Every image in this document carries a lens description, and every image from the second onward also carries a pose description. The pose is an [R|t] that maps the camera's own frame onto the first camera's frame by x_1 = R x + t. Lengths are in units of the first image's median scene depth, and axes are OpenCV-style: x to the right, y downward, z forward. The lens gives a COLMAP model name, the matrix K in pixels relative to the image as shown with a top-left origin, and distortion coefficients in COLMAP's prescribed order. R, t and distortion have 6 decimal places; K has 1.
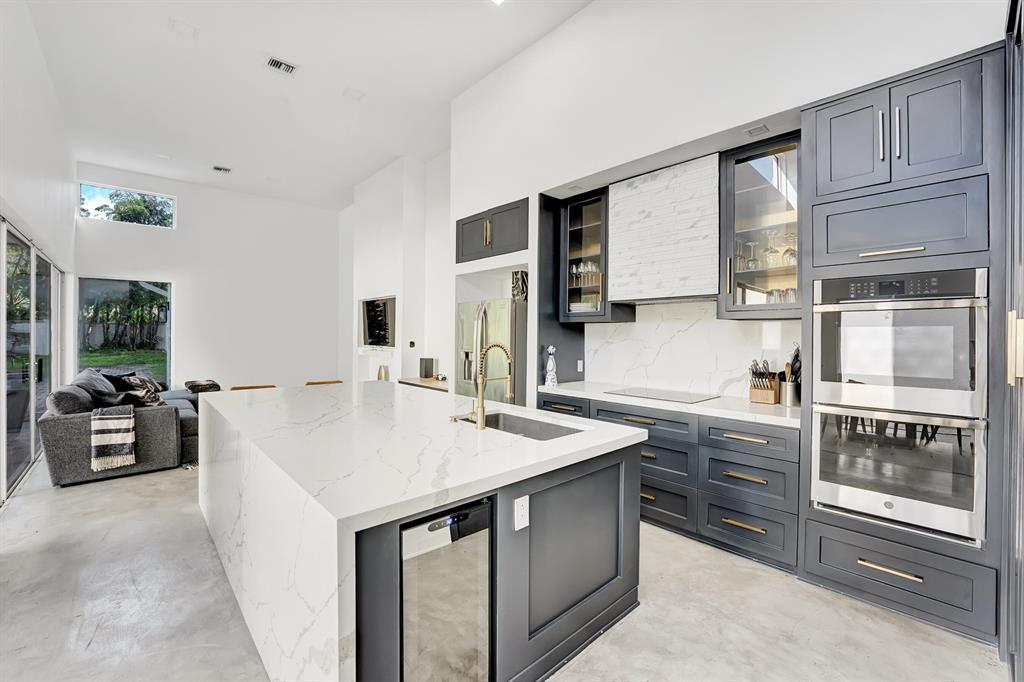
lens RADIAL K [[414.4, 0, 514.5], [0, 414.4, 336.9], [0, 0, 1]] dist [-0.001010, -0.000018]
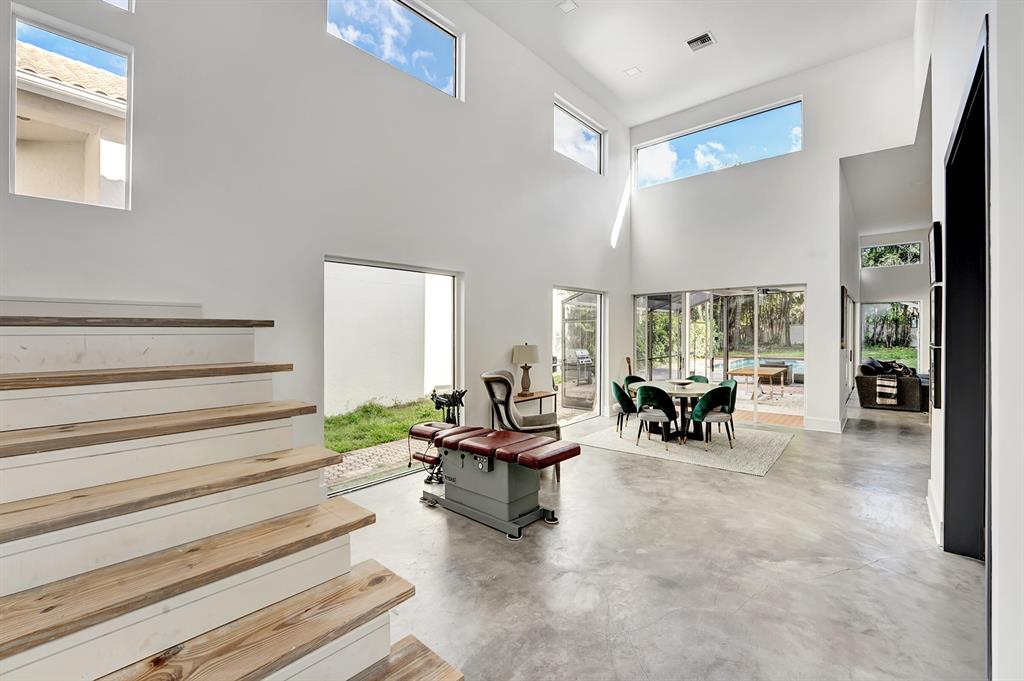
lens RADIAL K [[424.9, 0, 514.1], [0, 424.9, 335.1], [0, 0, 1]] dist [-0.002388, -0.000211]
pose [[0.106224, 0.002934, -0.994338, 0.899143], [-0.003751, 0.999990, 0.002550, -0.021550], [0.994335, 0.003459, 0.106234, -1.032750]]
